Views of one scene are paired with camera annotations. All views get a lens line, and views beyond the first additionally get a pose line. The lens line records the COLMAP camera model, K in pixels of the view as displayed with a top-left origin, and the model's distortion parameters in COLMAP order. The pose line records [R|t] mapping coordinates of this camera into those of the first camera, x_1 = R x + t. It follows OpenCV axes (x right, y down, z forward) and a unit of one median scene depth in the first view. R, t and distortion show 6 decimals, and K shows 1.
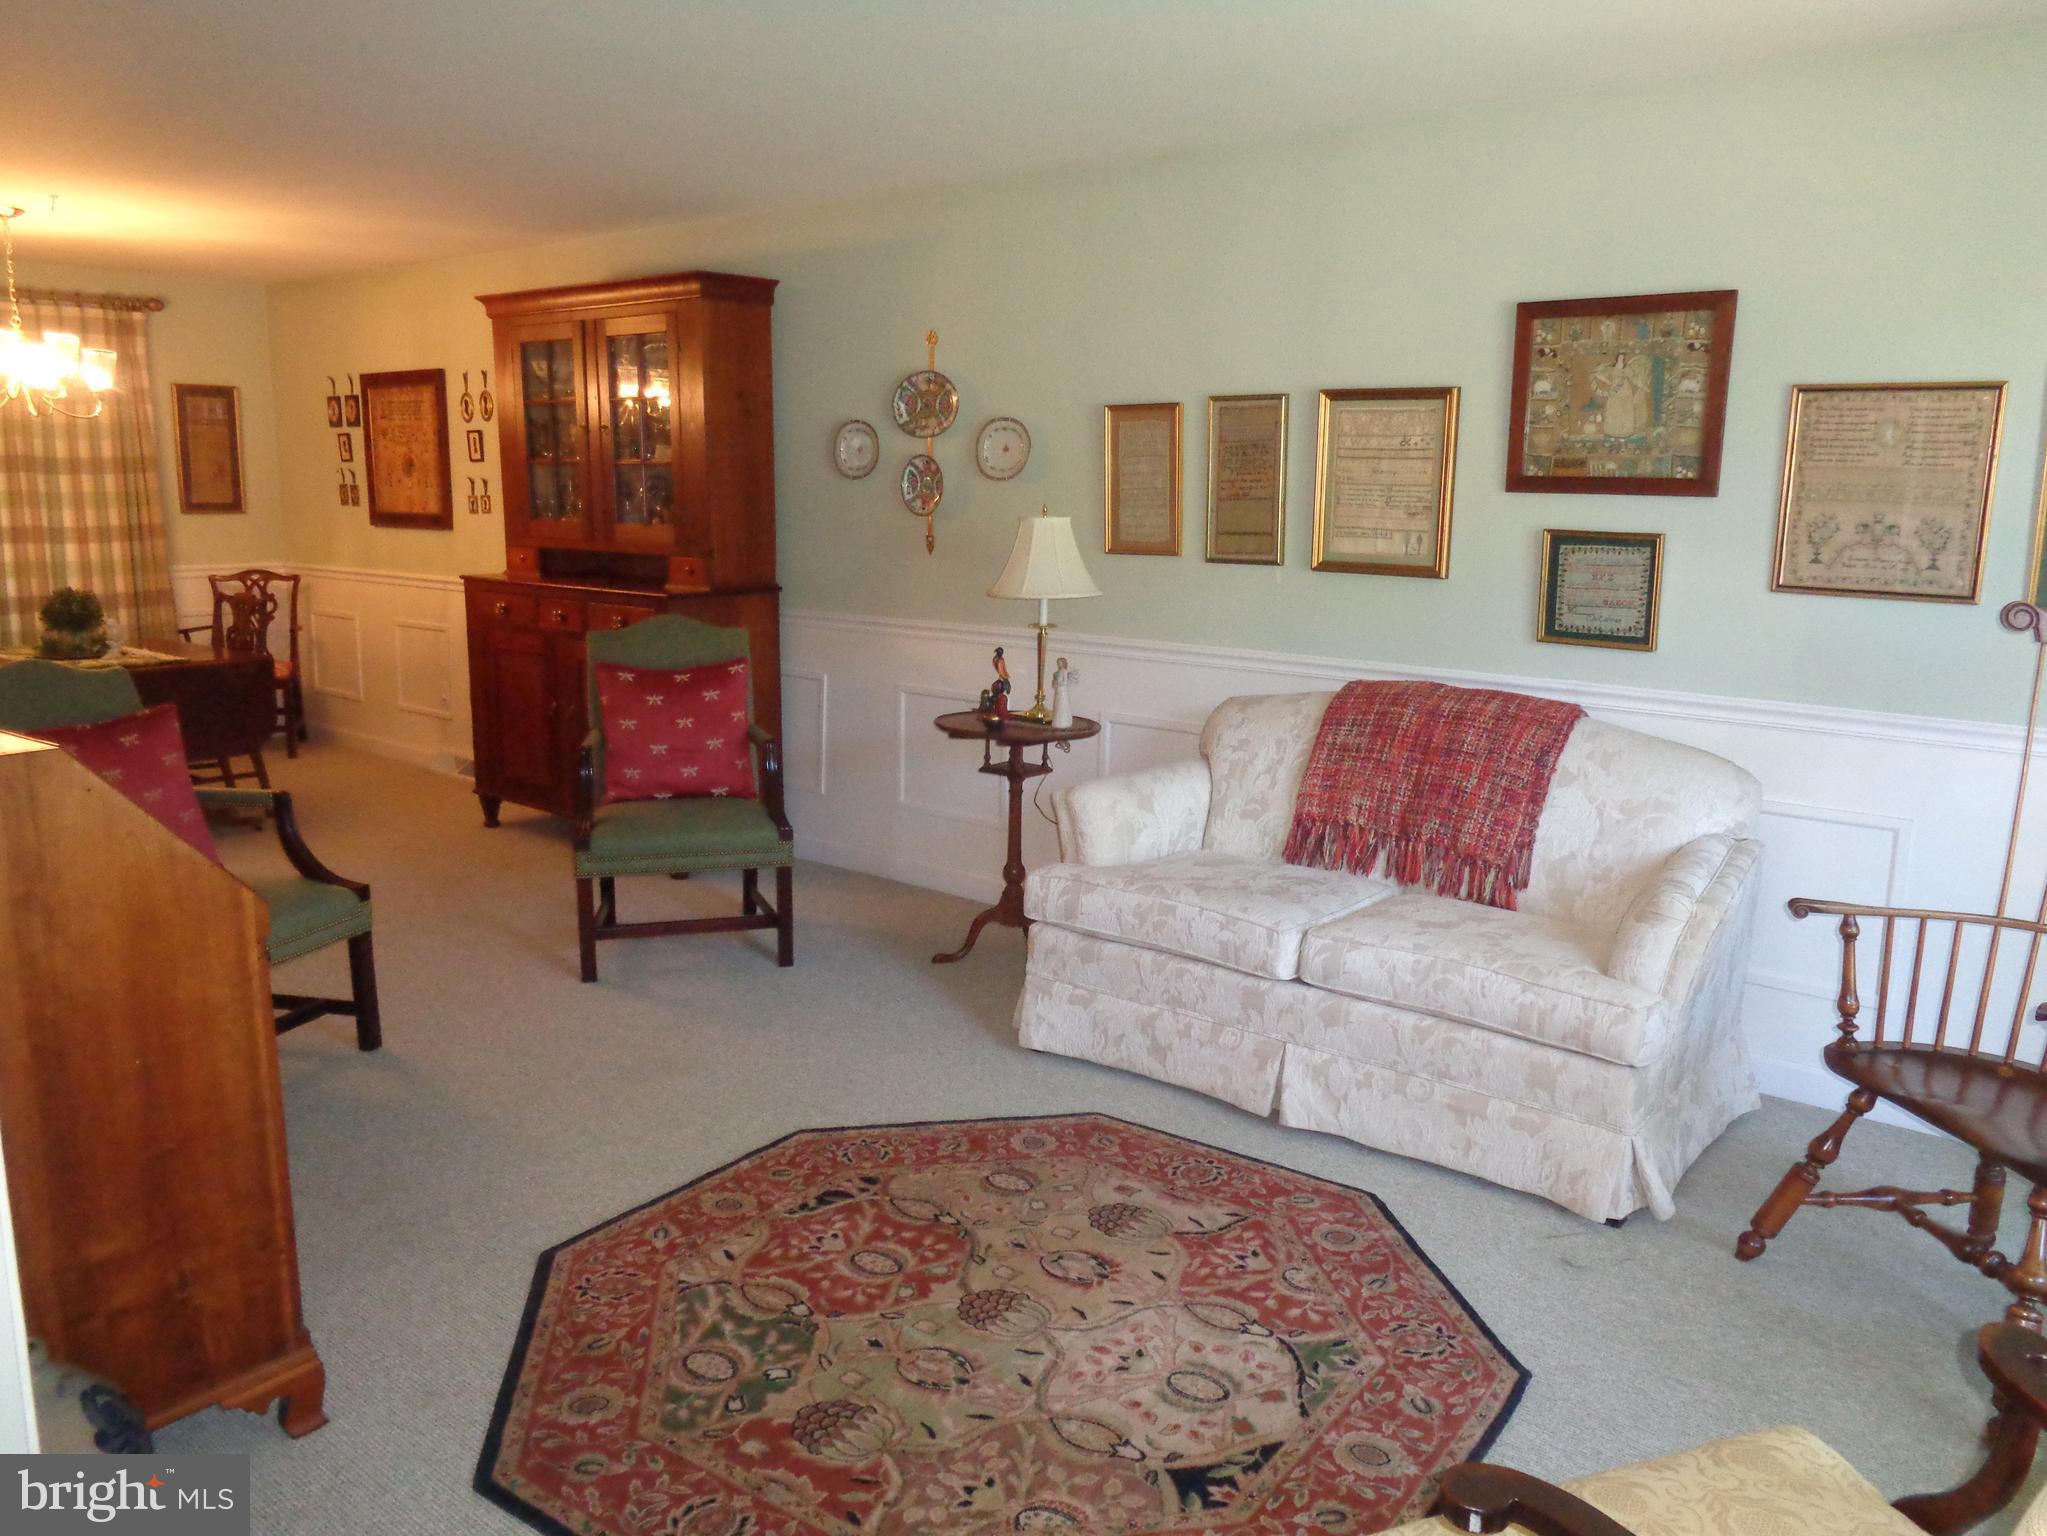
lens RADIAL K [[1527.6, 0, 1023.5], [0, 1527.6, 768.0], [0, 0, 1]] dist [0.003518, 0.003771]
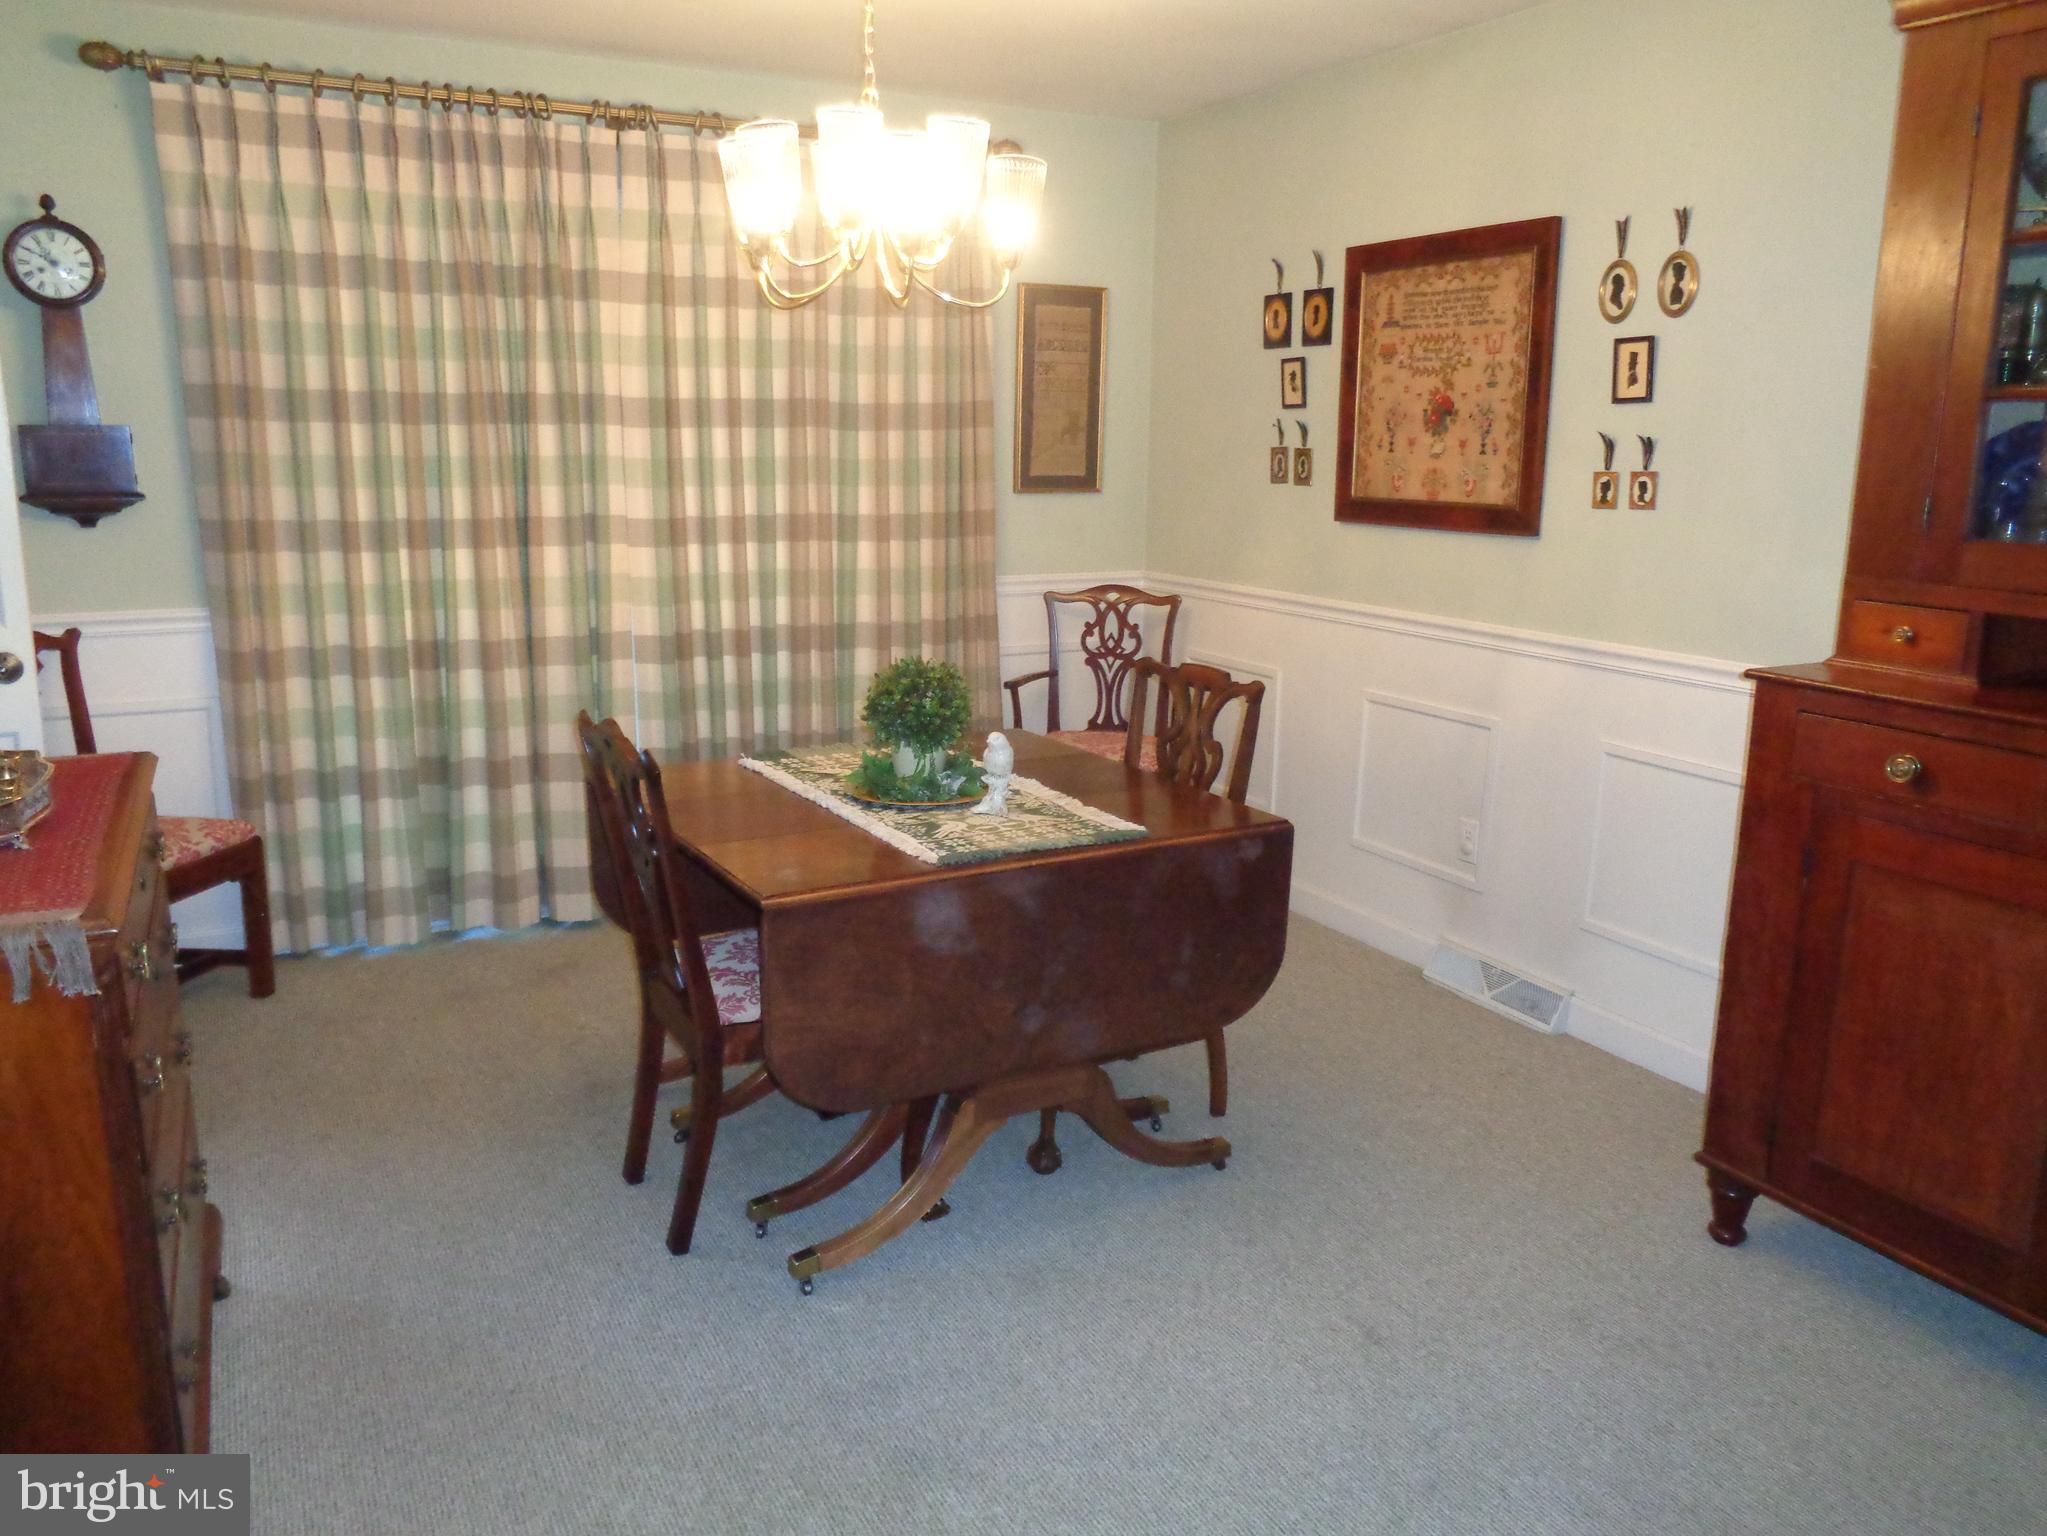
lens RADIAL K [[1530.1, 0, 1029.2], [0, 1530.1, 763.0], [0, 0, 1]] dist [0.007986, 0.004097]
pose [[0.928301, 0.079086, -0.363322, -0.510319], [-0.070989, 0.996841, 0.035609, -0.130466], [0.364991, -0.007264, 0.930983, 0.690414]]
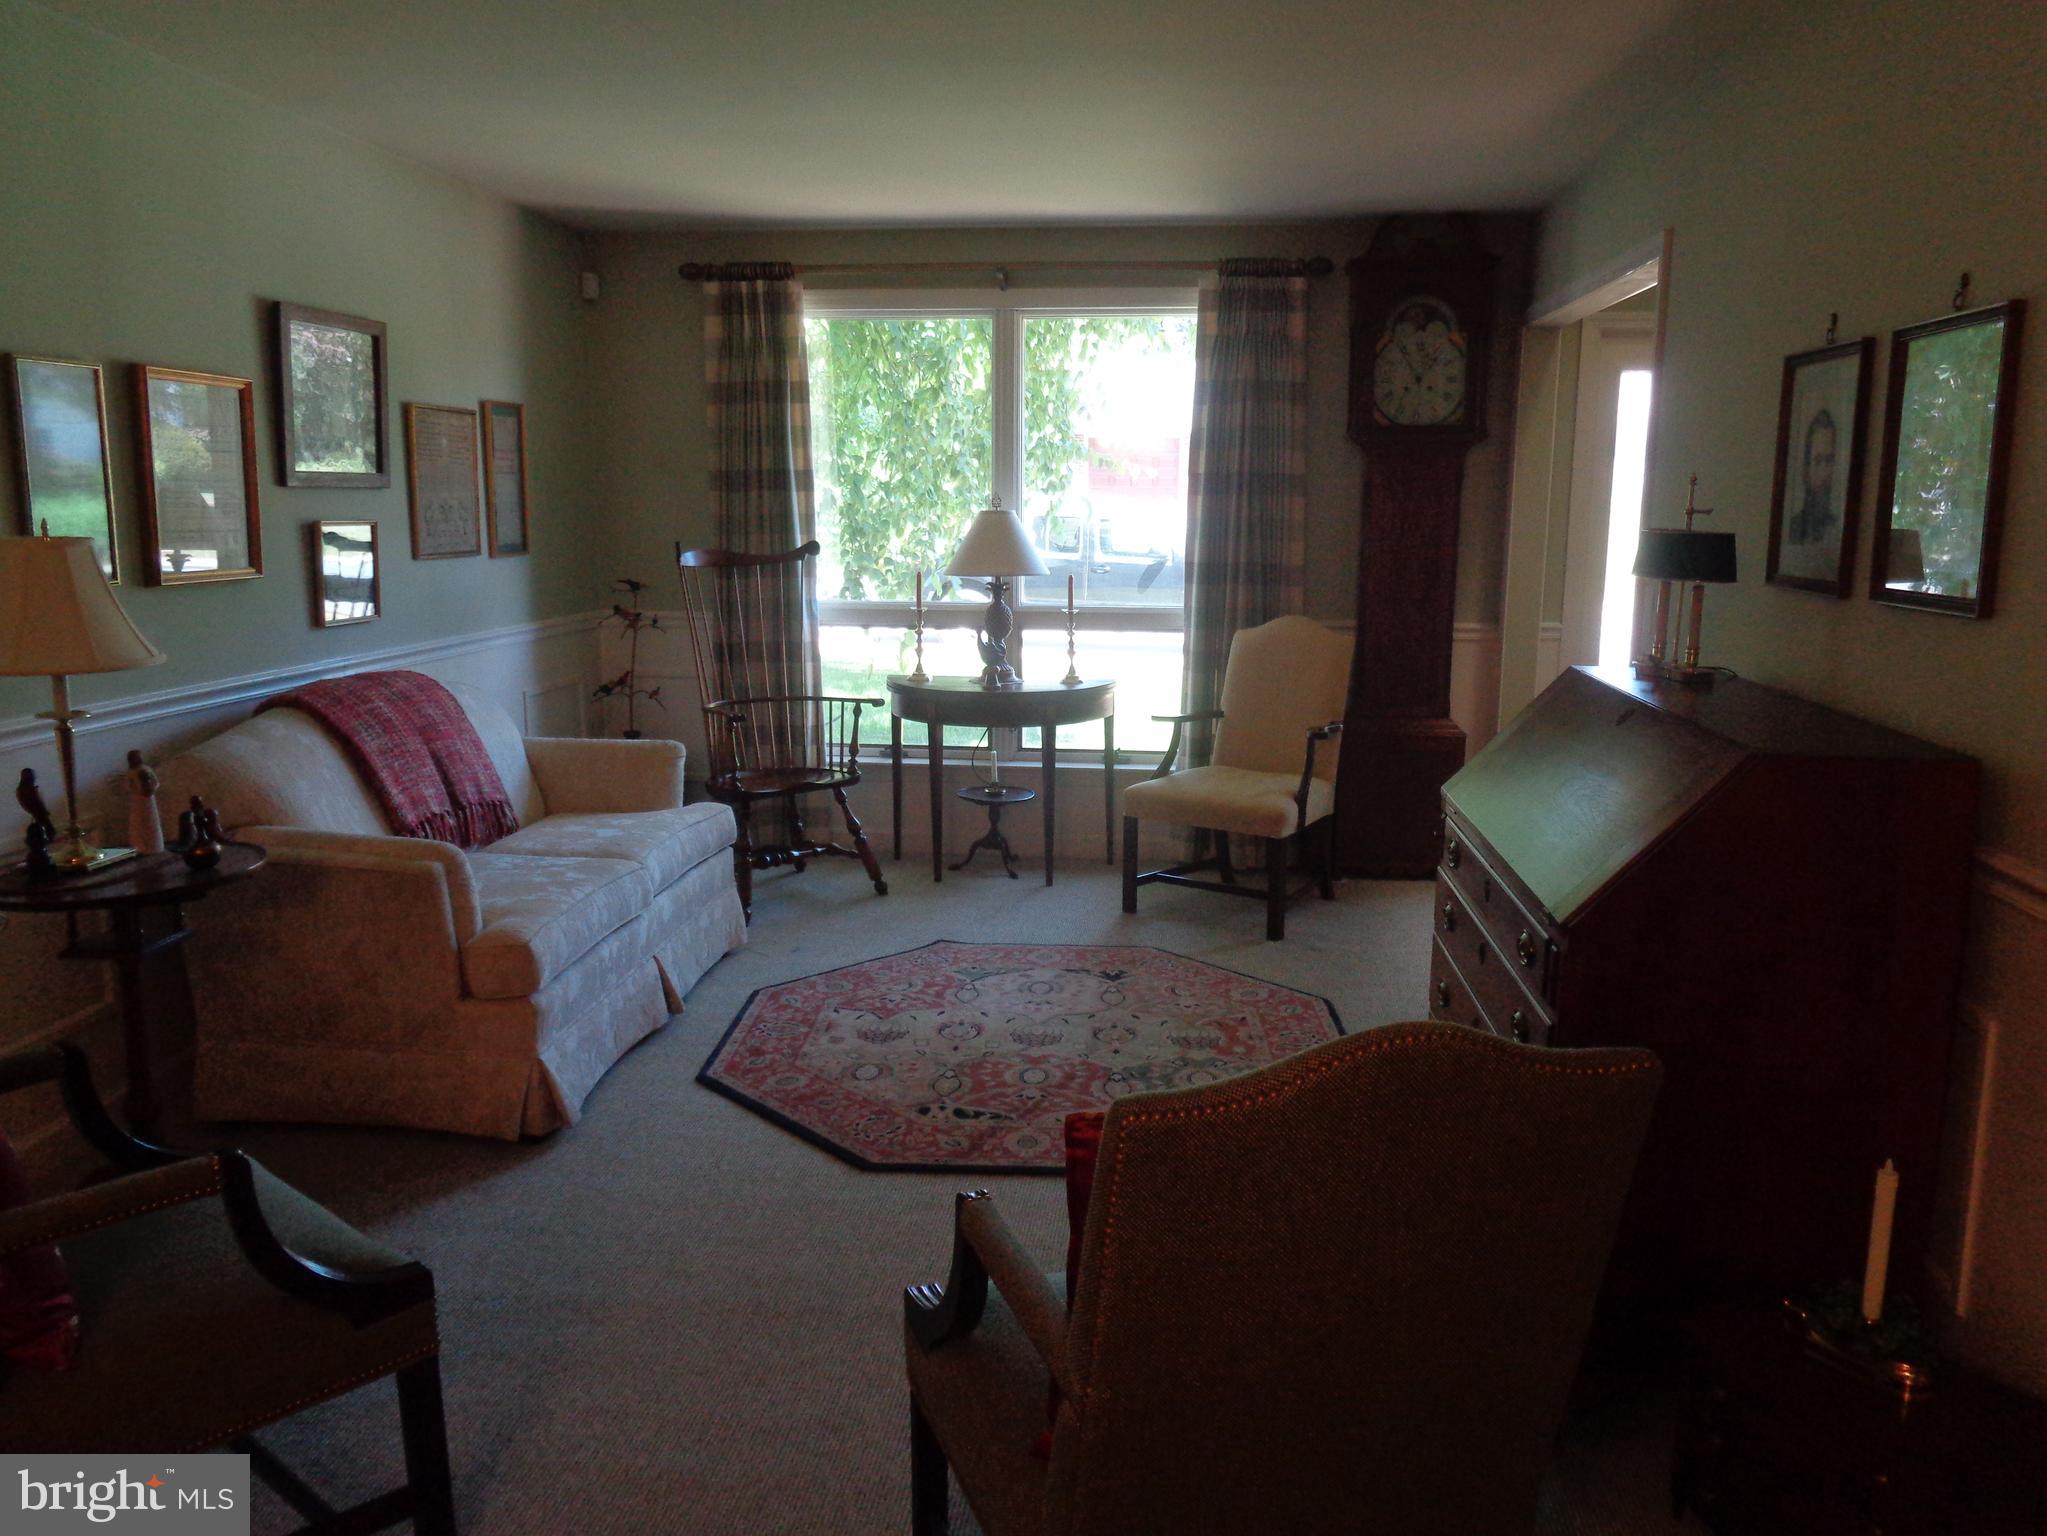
lens RADIAL K [[1526.4, 0, 1036.7], [0, 1526.4, 761.9], [0, 0, 1]] dist [0.003622, -0.000728]
pose [[-0.564219, -0.146868, 0.812457, -0.672652], [0.139684, 0.952884, 0.269258, -0.172654], [-0.813723, 0.265408, -0.517120, 0.957551]]
